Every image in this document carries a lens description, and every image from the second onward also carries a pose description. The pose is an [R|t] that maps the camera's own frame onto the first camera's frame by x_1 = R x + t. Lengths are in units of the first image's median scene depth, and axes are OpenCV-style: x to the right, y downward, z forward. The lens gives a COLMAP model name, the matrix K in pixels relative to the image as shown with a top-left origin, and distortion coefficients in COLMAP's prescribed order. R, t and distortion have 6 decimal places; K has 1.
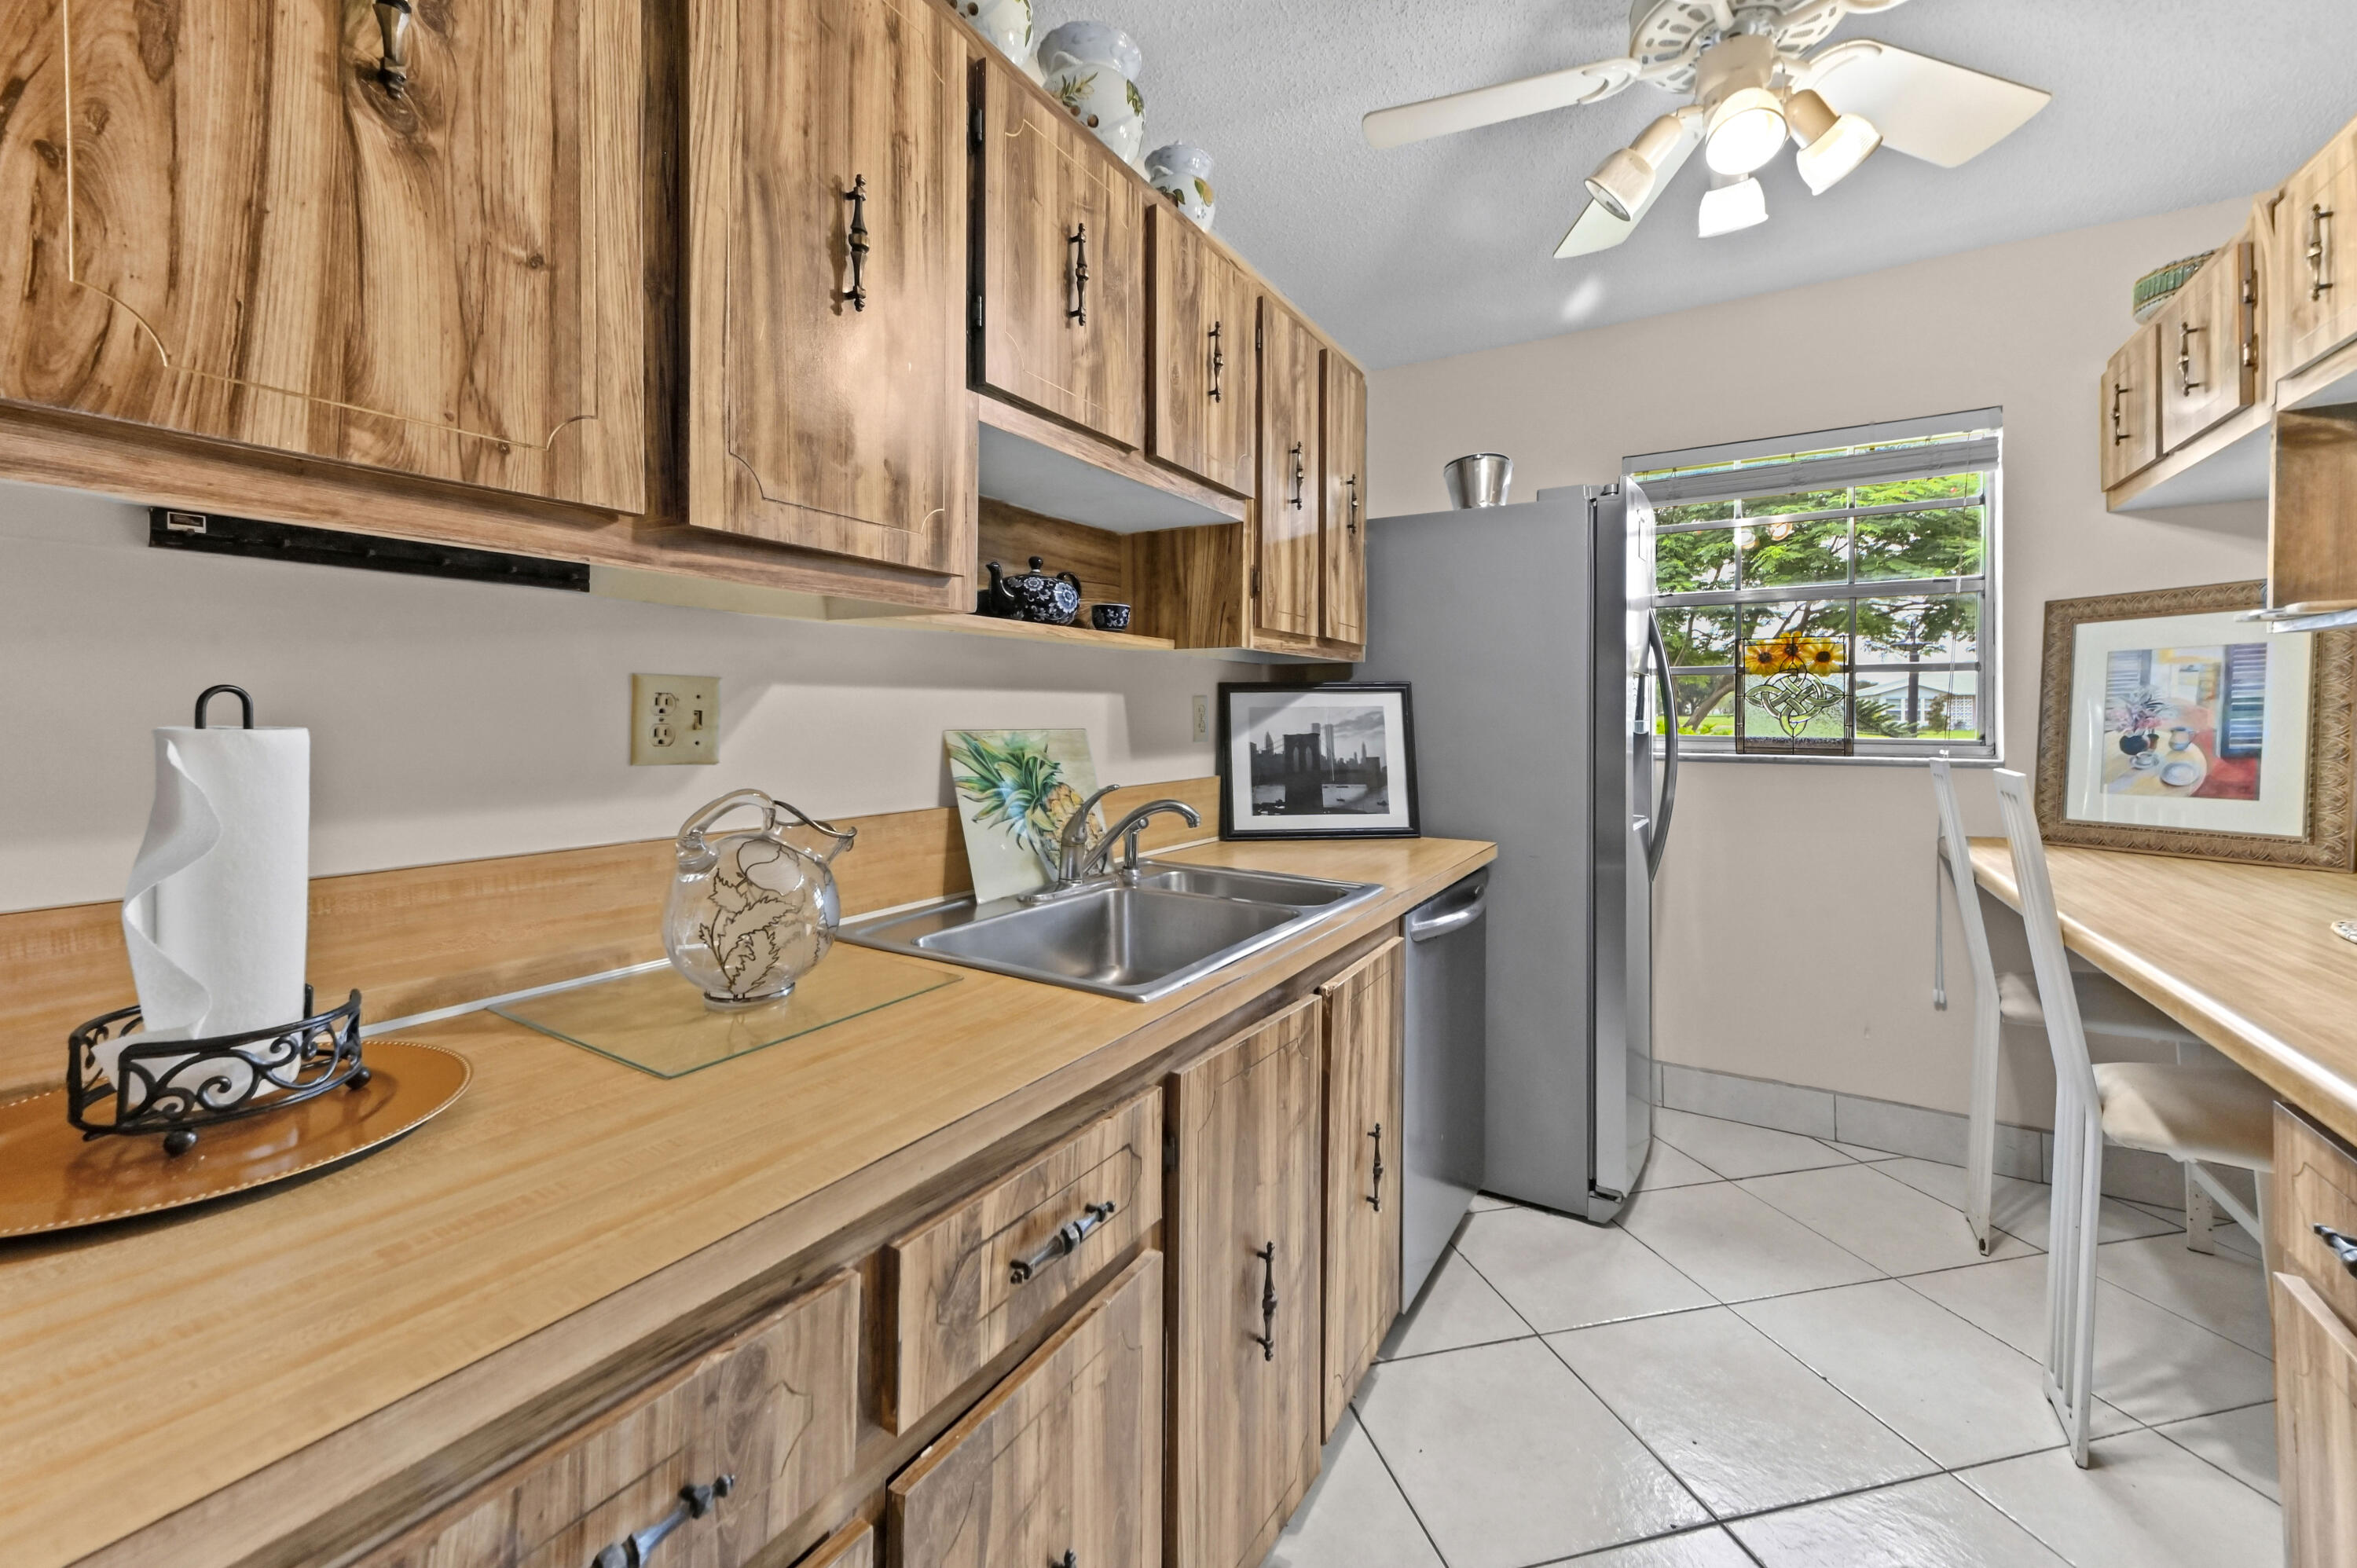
lens RADIAL K [[945.1, 0, 1165.3], [0, 945.1, 710.6], [0, 0, 1]] dist [0.013323, 0.000225]
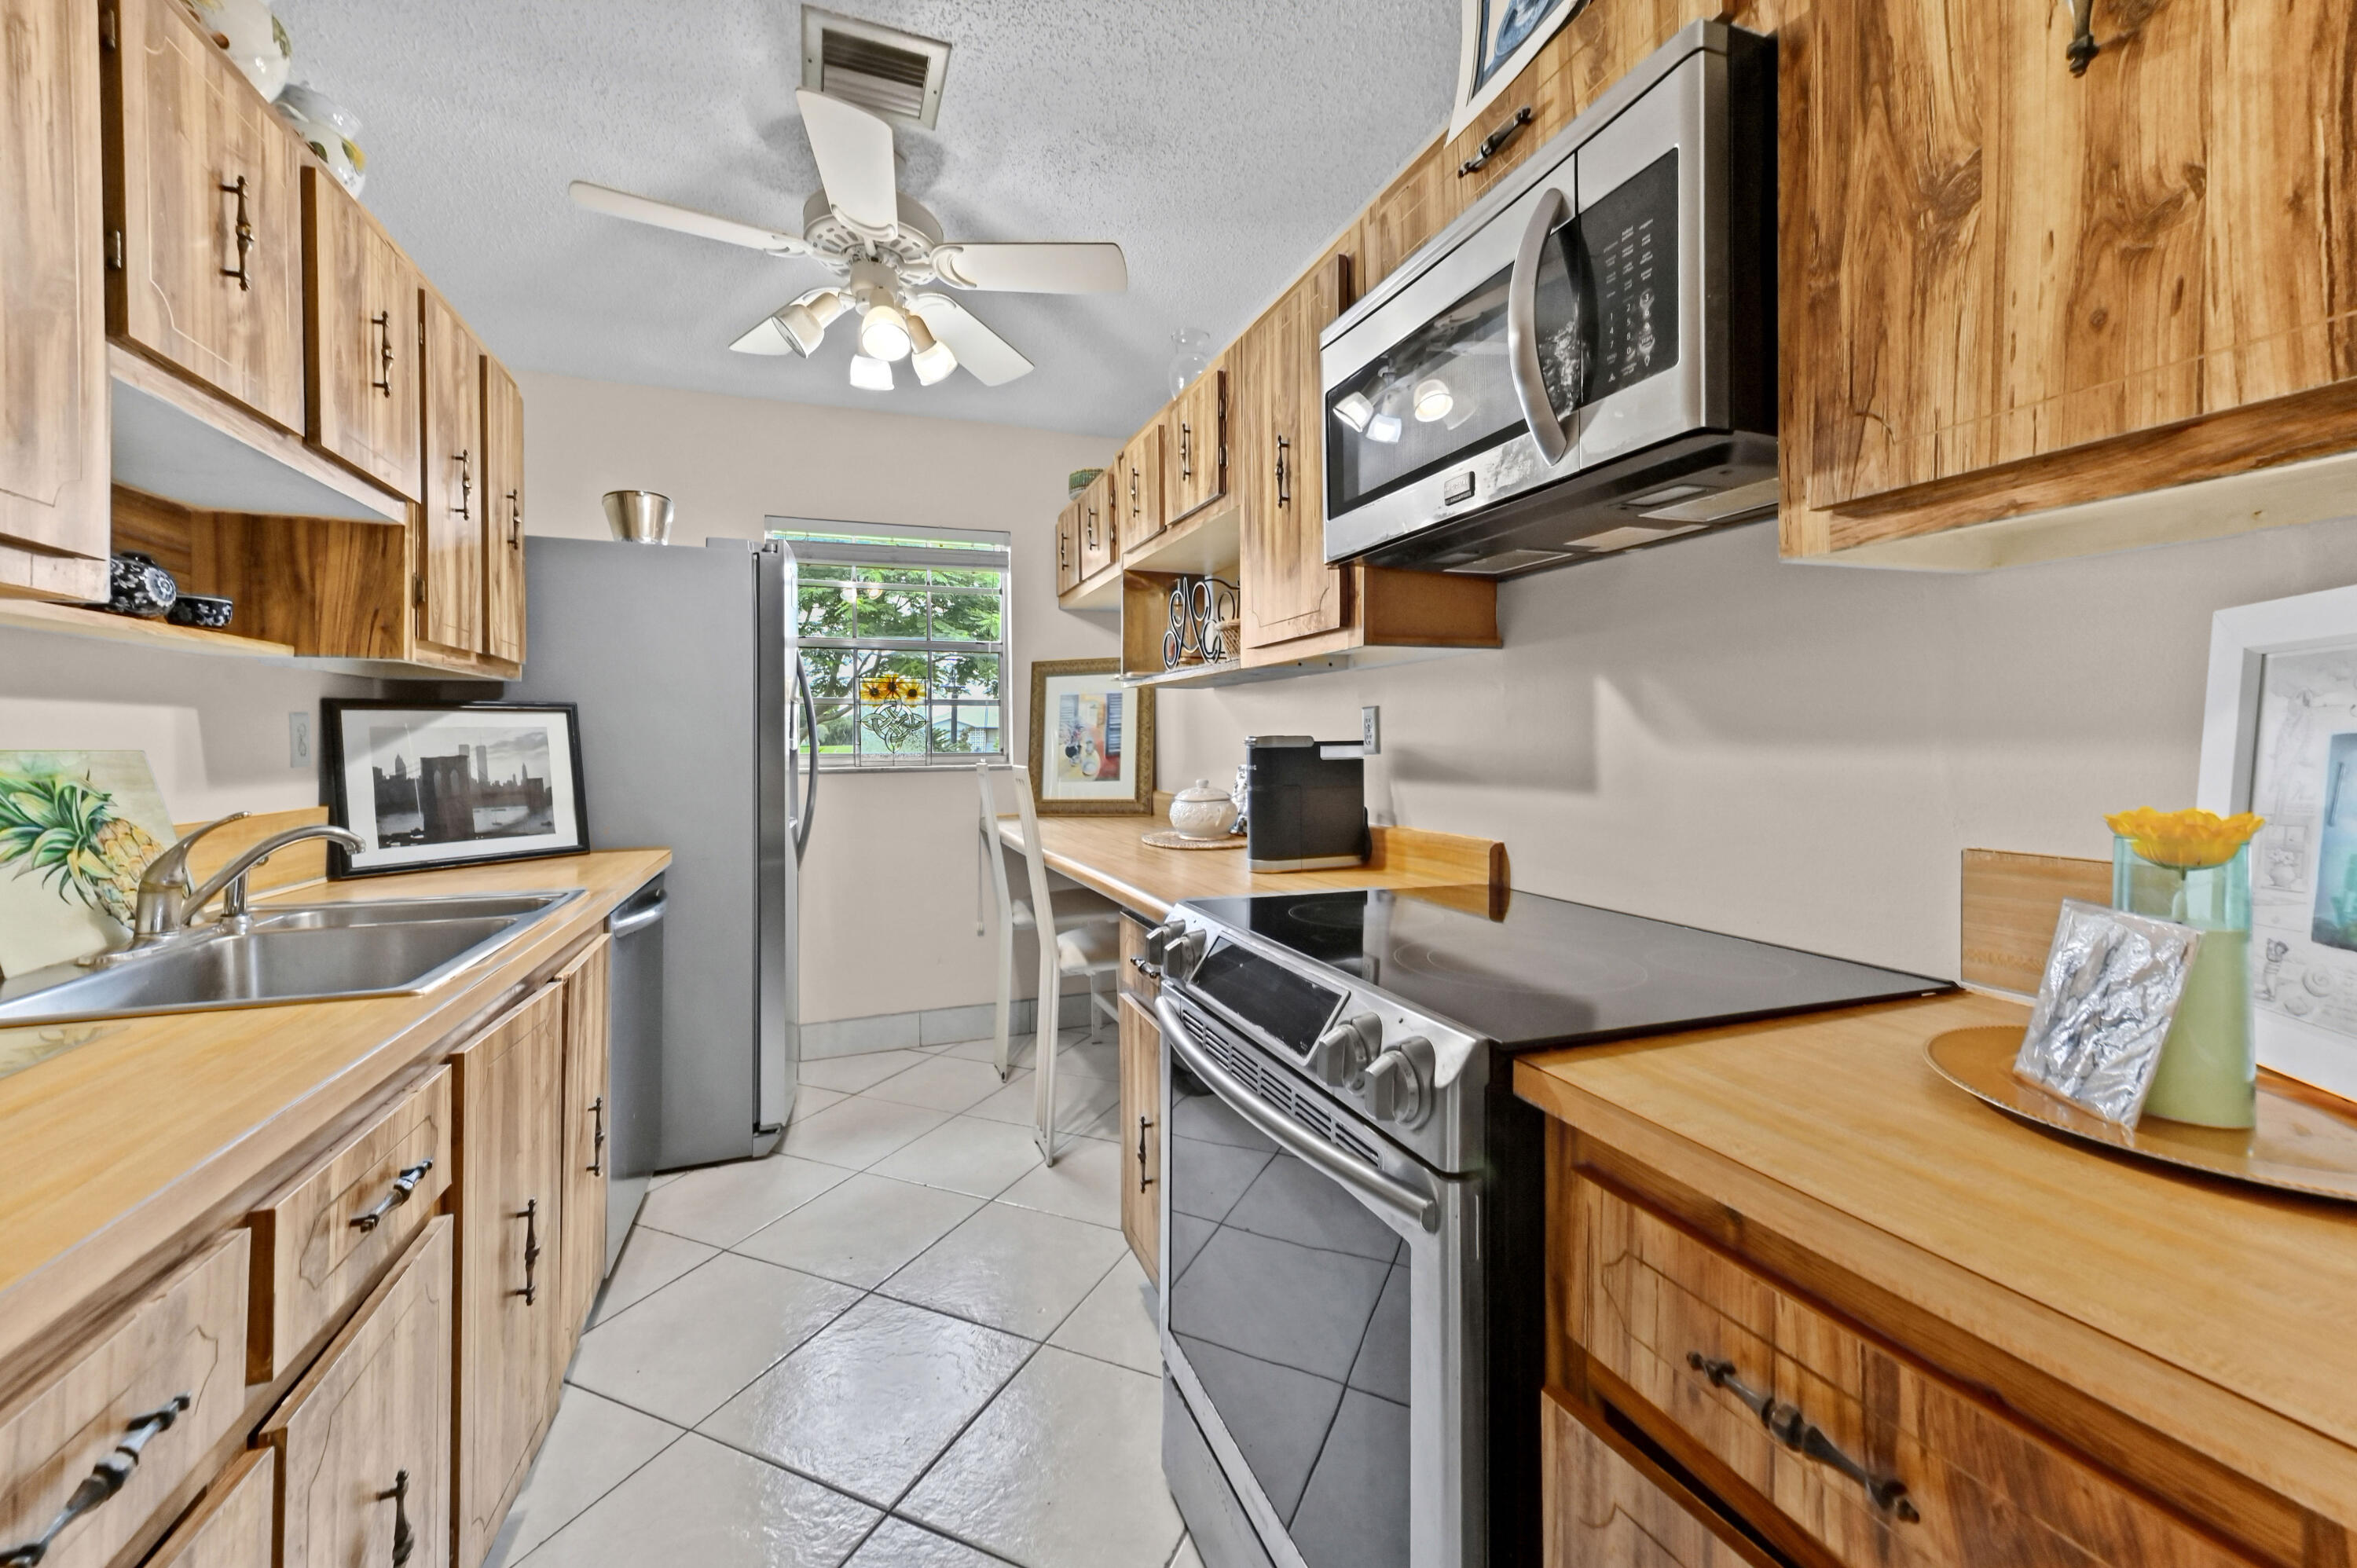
lens RADIAL K [[930.0, 0, 1190.1], [0, 930.0, 731.9], [0, 0, 1]] dist [0.006405, -0.000148]
pose [[0.606266, 0.001253, 0.795261, -0.178582], [0.006094, 0.999962, -0.006221, 0.014085], [-0.795238, 0.008618, 0.606236, -0.171612]]
